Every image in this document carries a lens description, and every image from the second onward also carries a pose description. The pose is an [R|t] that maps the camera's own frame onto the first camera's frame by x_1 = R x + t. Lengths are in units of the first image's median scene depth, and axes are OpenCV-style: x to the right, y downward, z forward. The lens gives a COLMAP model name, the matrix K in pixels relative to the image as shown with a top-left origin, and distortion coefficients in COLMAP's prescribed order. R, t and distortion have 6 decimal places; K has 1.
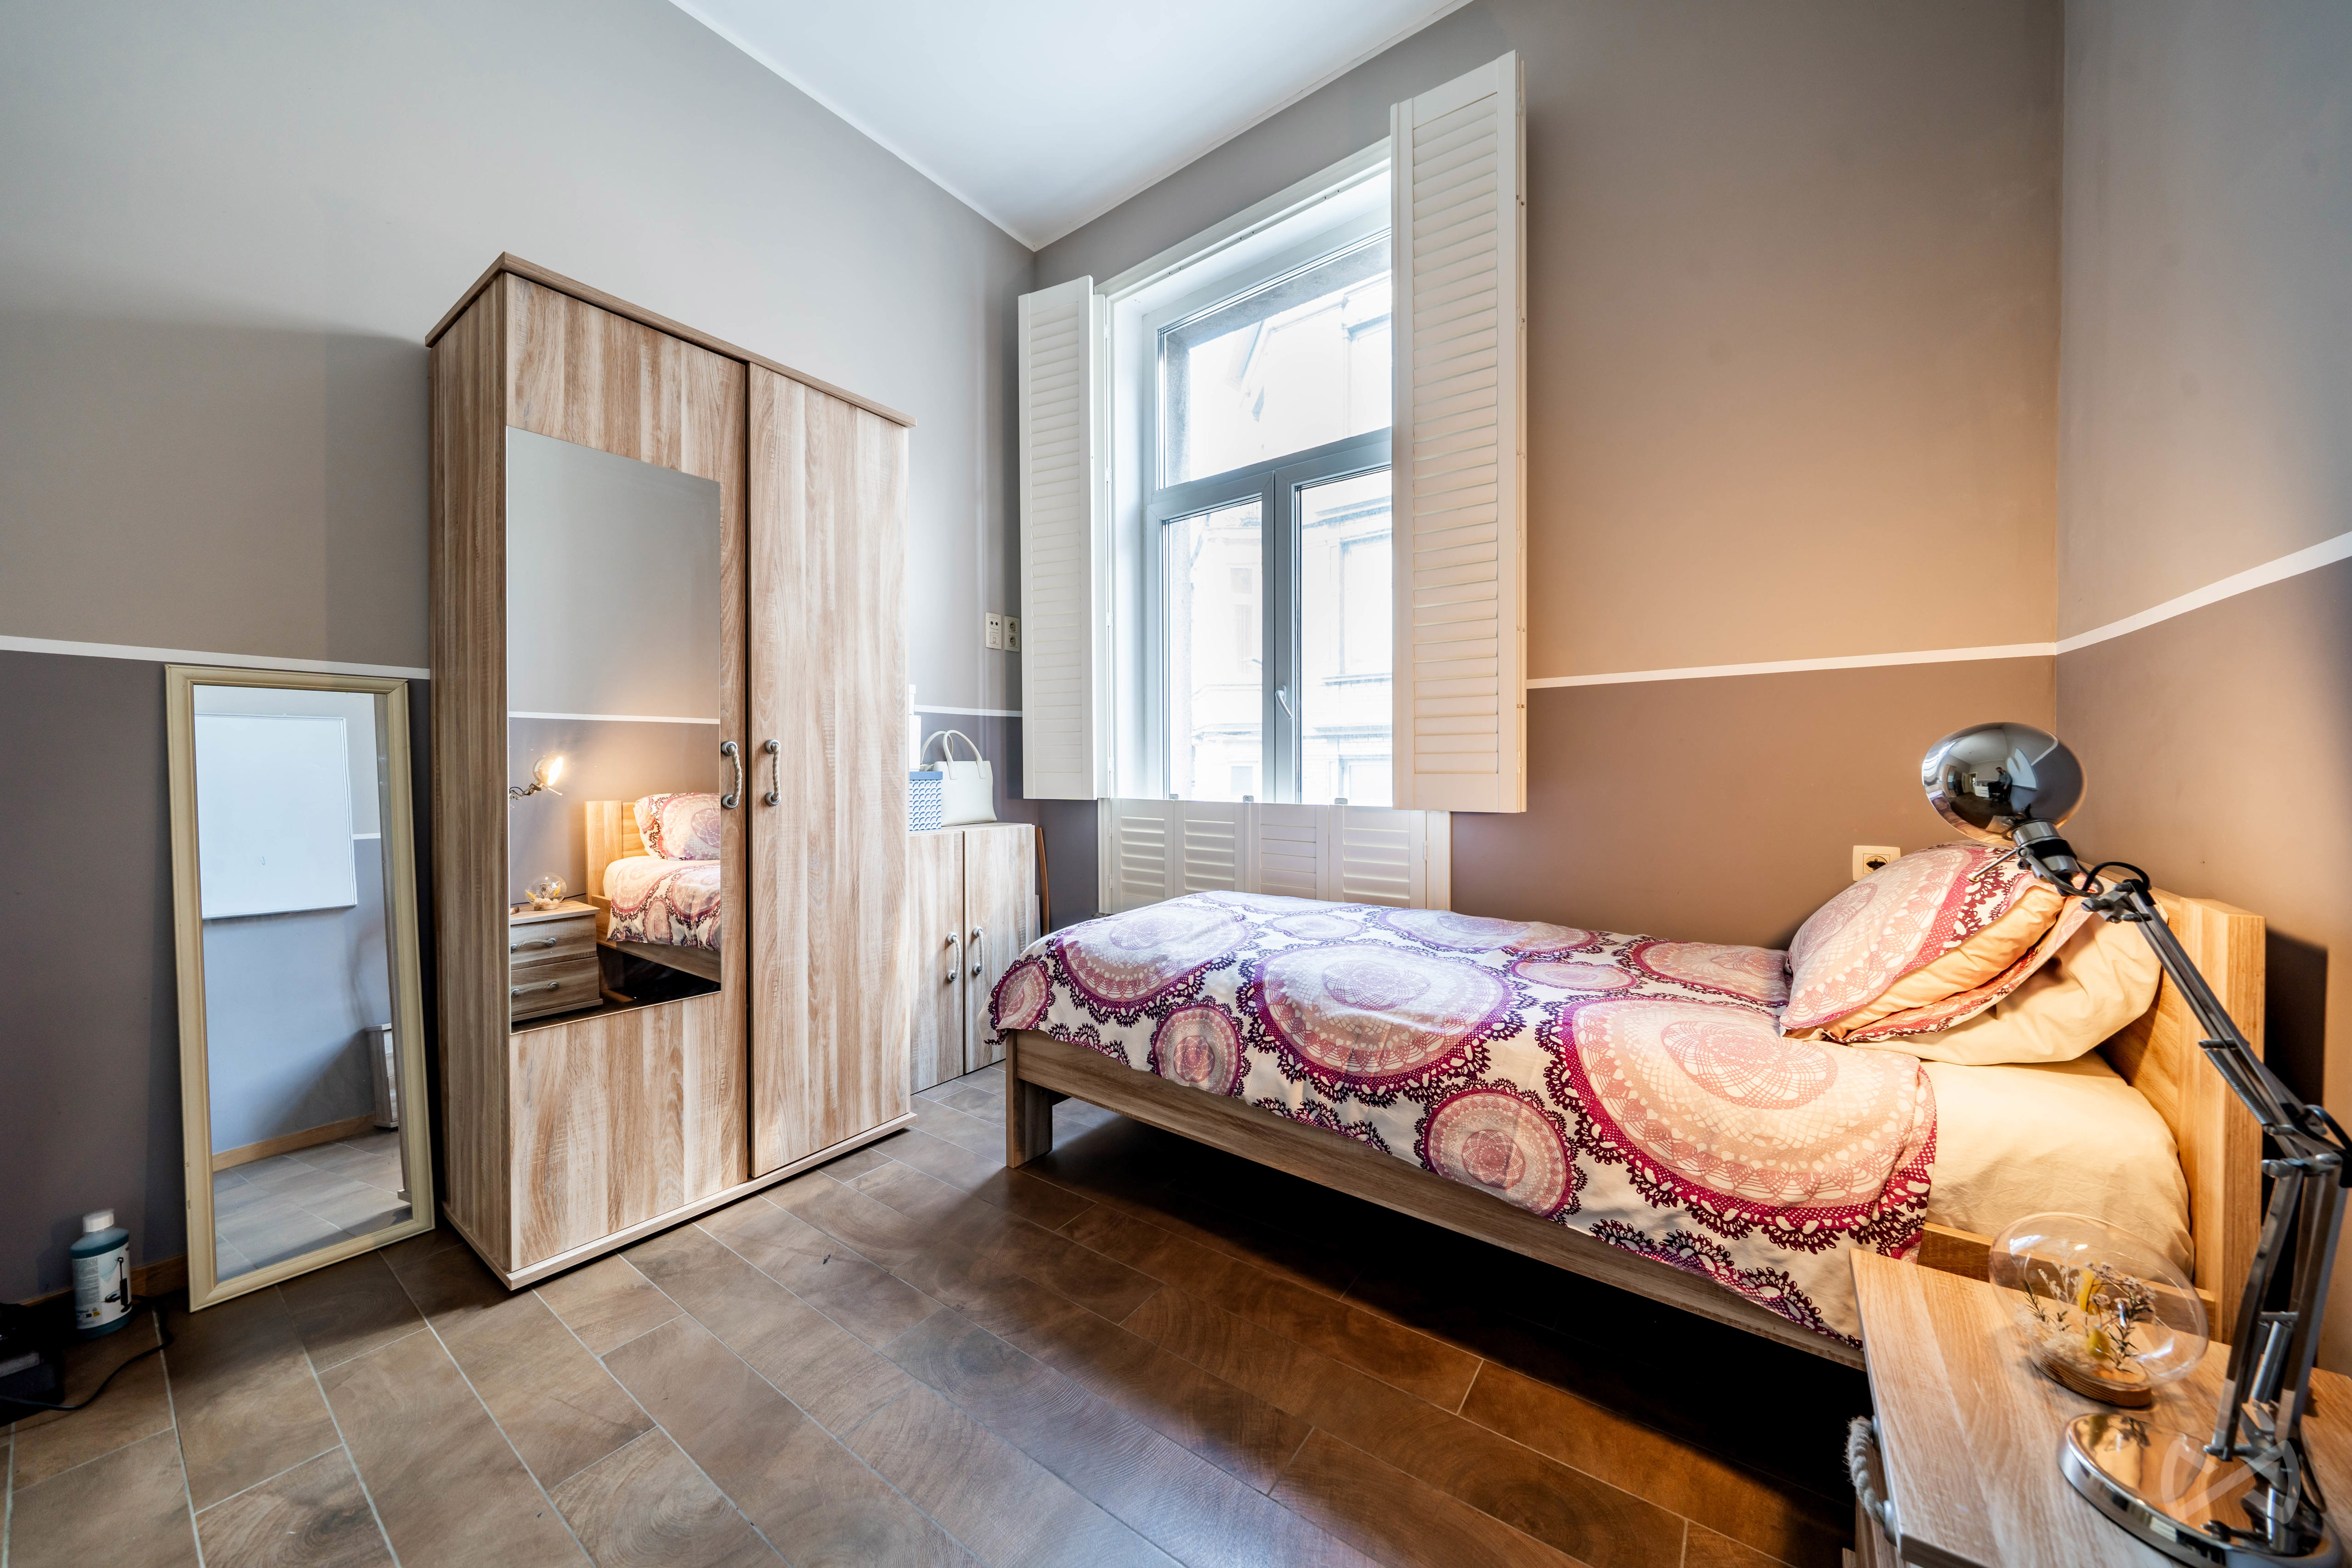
lens RADIAL K [[805.8, 0, 1192.7], [0, 805.8, 778.9], [0, 0, 1]] dist [-0.015693, -0.000016]
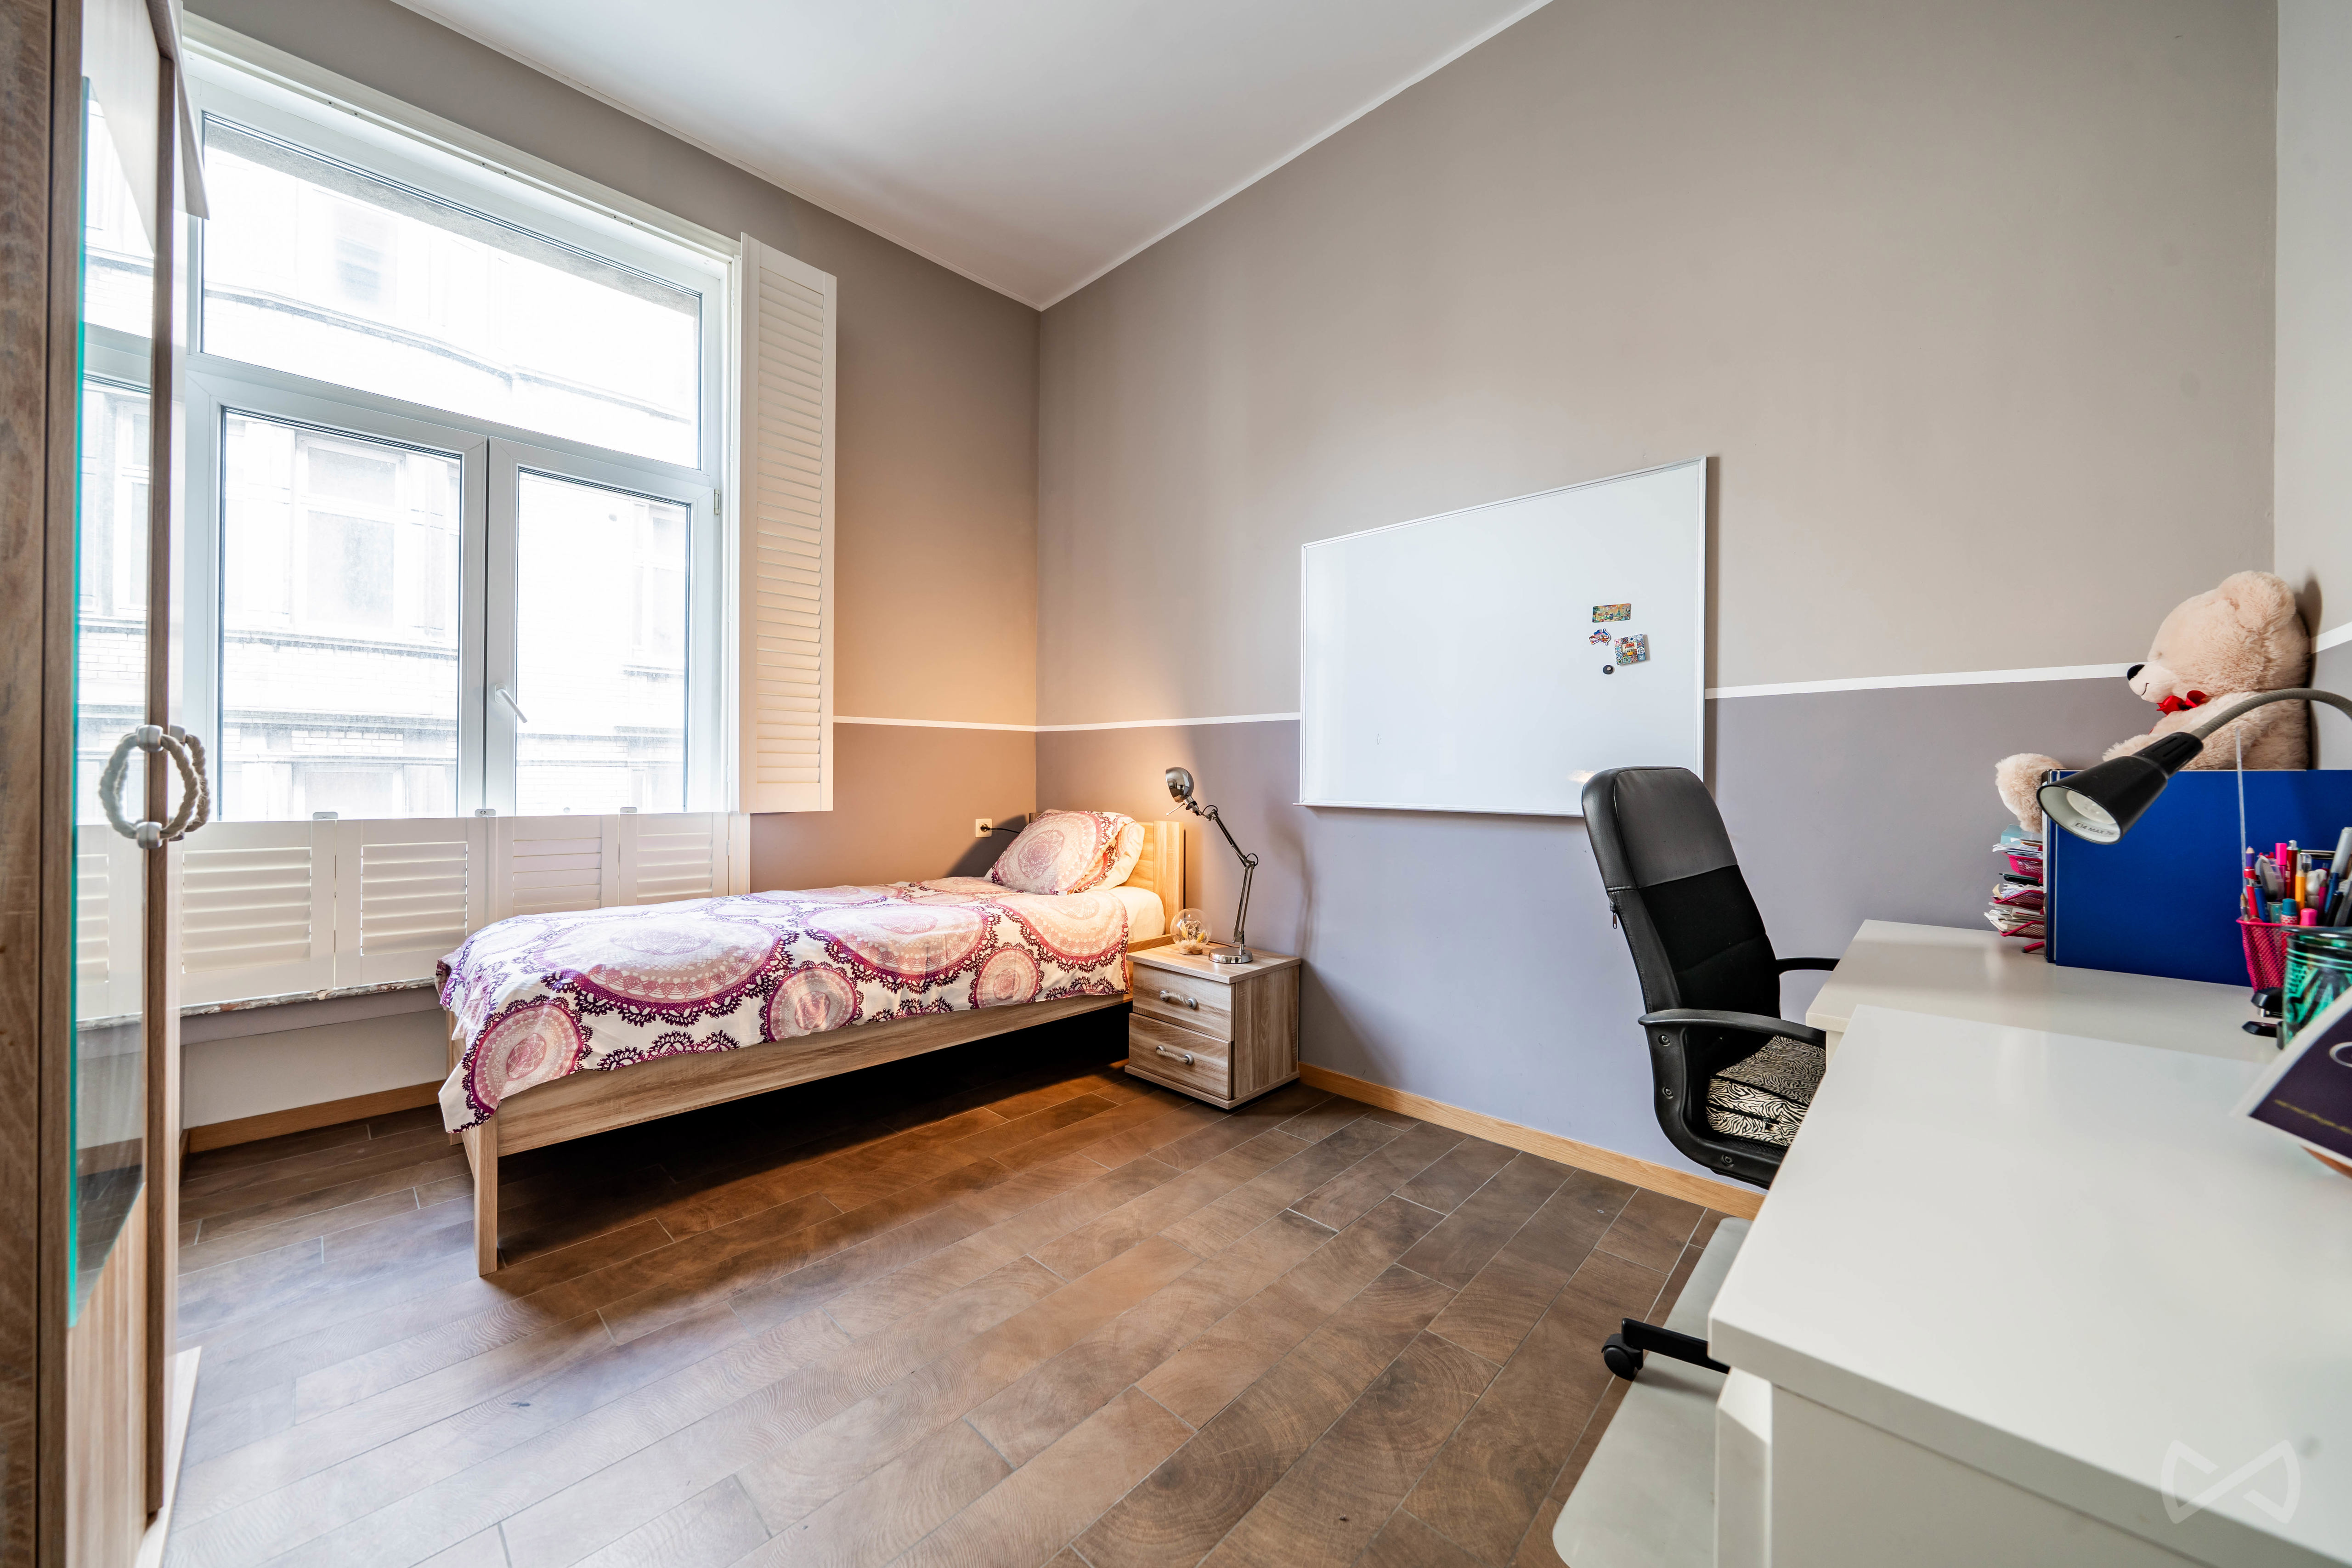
lens RADIAL K [[805.8, 0, 1192.7], [0, 805.8, 778.9], [0, 0, 1]] dist [-0.015693, -0.000016]
pose [[0.118187, 0.003091, 0.992986, -1.365470], [0.004011, 0.999986, -0.003590, -0.007423], [-0.992983, 0.004407, 0.118173, 0.303798]]
